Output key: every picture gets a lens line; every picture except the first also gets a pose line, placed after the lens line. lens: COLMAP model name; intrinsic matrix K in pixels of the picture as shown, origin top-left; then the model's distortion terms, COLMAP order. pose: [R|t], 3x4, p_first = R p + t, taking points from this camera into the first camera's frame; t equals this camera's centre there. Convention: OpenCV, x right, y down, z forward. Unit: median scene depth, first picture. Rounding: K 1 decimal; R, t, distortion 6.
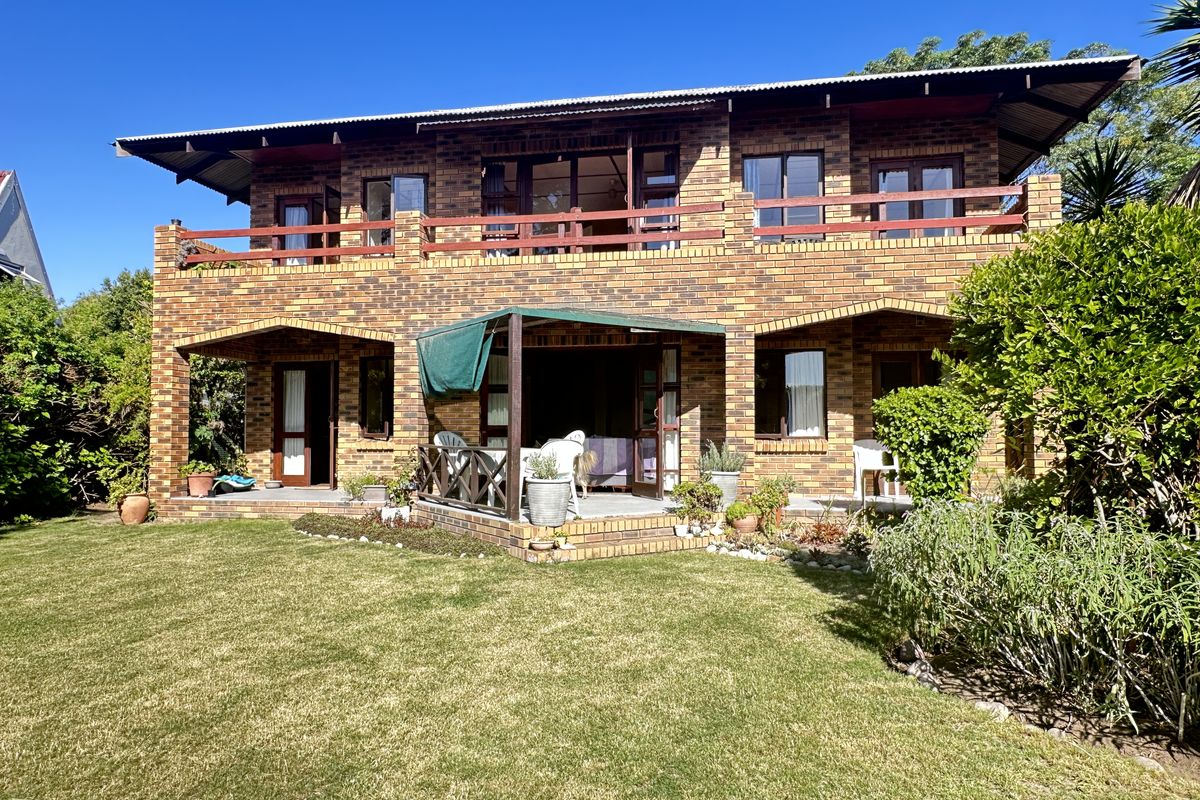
lens RADIAL K [[765.8, 0, 599.9], [0, 765.8, 406.9], [0, 0, 1]] dist [-0.008483, 0.002658]
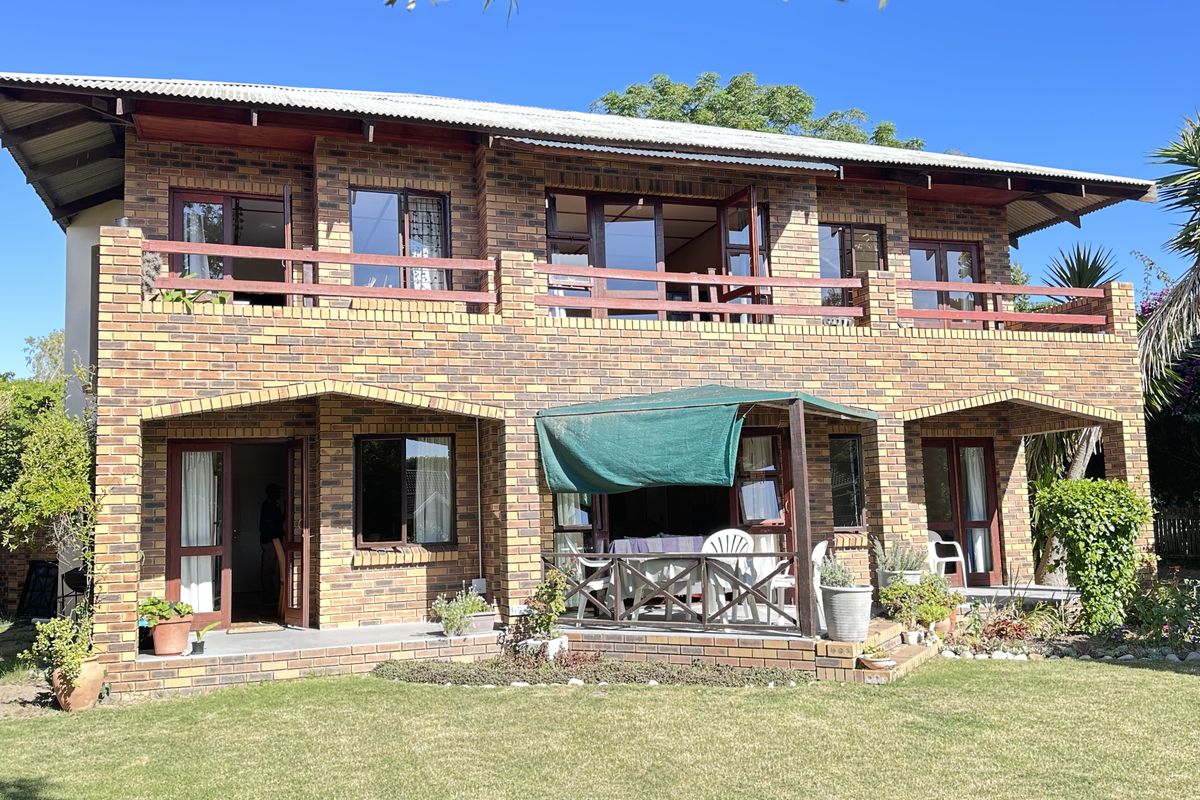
lens RADIAL K [[1047.0, 0, 599.6], [0, 1047.0, 401.2], [0, 0, 1]] dist [0.088475, -0.021497]
pose [[0.874529, 0.027743, 0.484179, -0.664764], [0.010643, 0.997024, -0.076352, -0.021713], [-0.484856, 0.071925, 0.871631, 0.041356]]
